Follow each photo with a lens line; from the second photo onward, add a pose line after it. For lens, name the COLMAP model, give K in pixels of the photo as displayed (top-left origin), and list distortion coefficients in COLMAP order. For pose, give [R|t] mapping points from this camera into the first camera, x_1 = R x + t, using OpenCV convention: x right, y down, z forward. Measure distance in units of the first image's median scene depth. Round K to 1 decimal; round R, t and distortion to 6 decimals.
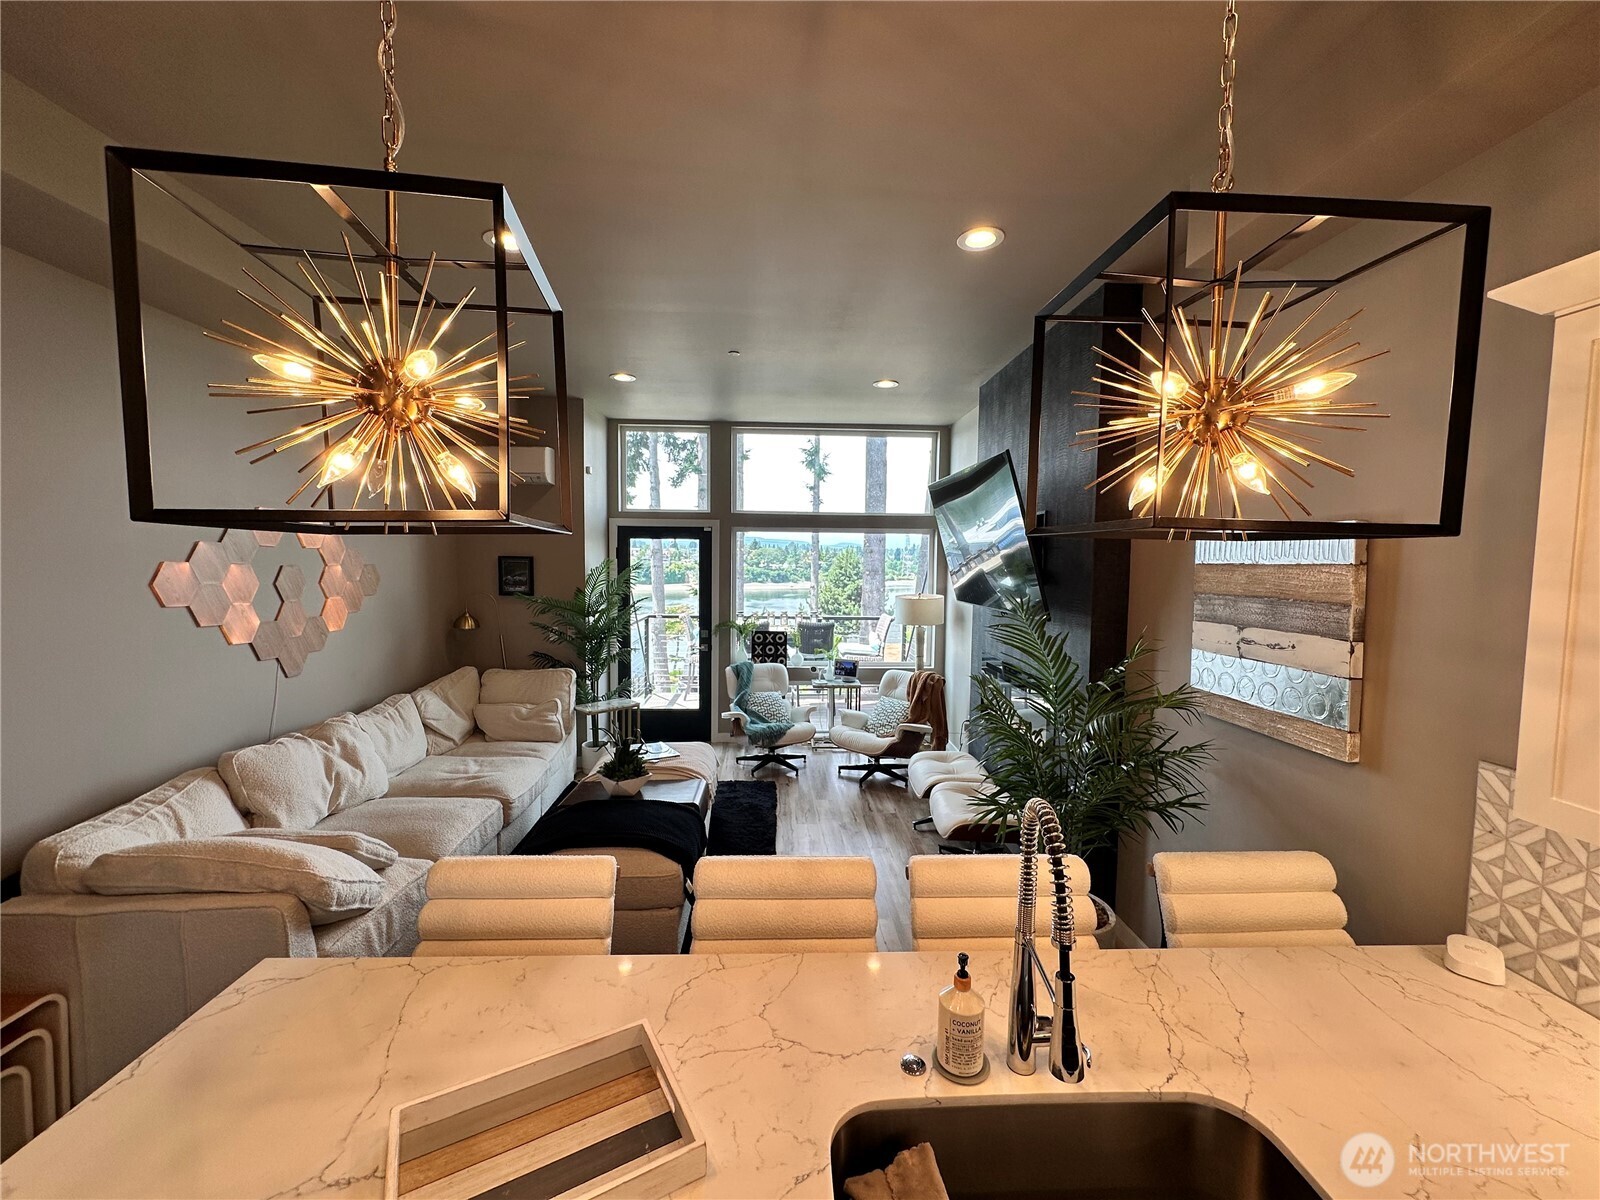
lens RADIAL K [[638.9, 0, 797.5], [0, 638.9, 596.7], [0, 0, 1]] dist [-0.003238, 0.000796]
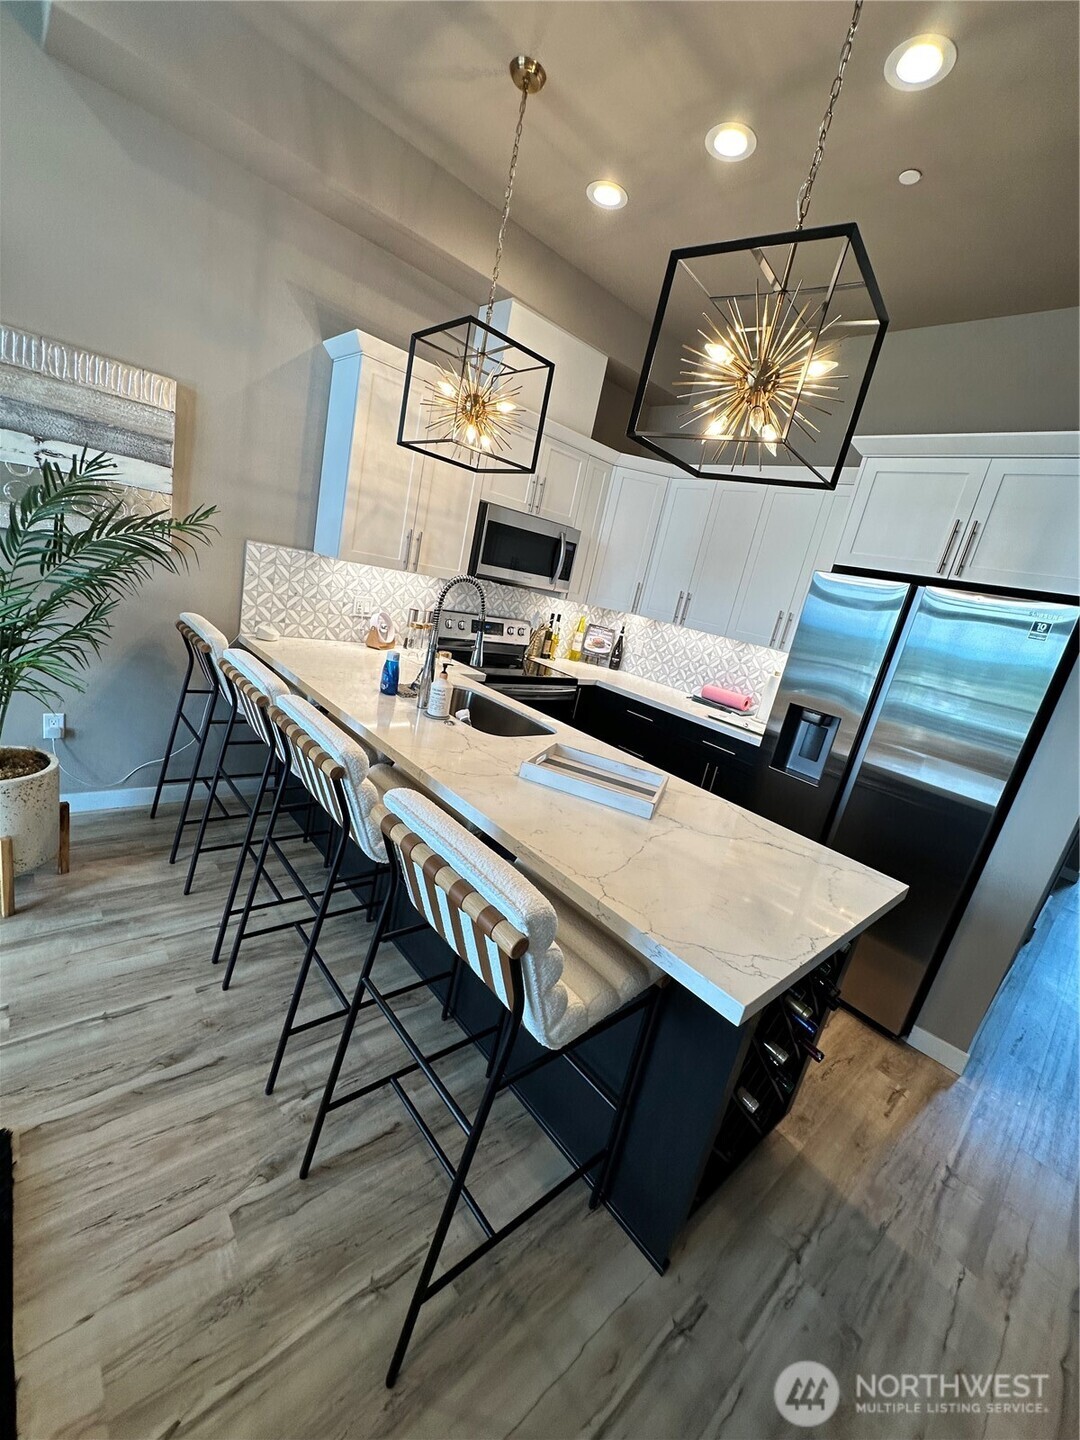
lens RADIAL K [[575.0, 0, 541.9], [0, 575.0, 719.3], [0, 0, 1]] dist [-0.003238, 0.000796]
pose [[-0.622921, -0.327202, 0.710569, -0.619841], [-0.166528, 0.942969, 0.288231, 0.069600], [-0.764355, 0.061215, -0.641884, 0.929712]]
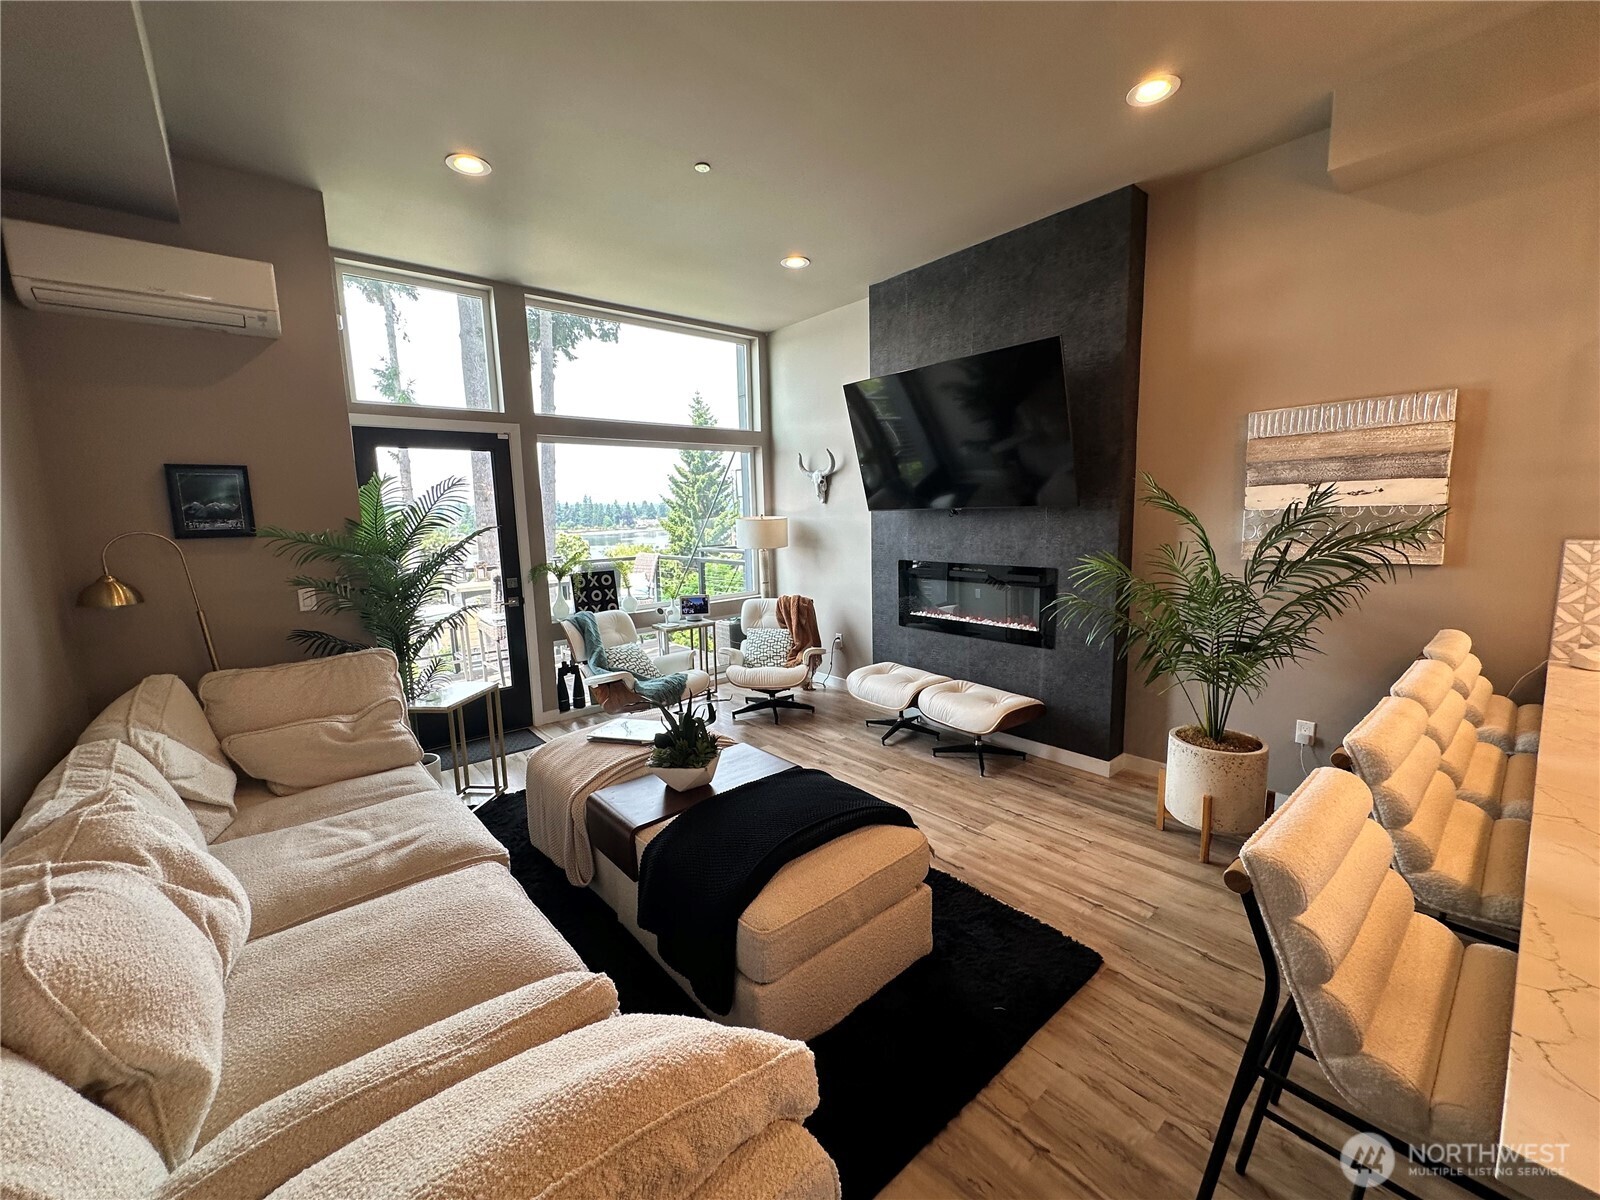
lens RADIAL K [[638.9, 0, 798.9], [0, 638.9, 599.1], [0, 0, 1]] dist [-0.003238, 0.000796]
pose [[0.785731, -0.115764, 0.607640, -0.847734], [0.071022, 0.992719, 0.097290, 0.073526], [-0.614478, -0.033288, 0.788231, 0.574276]]
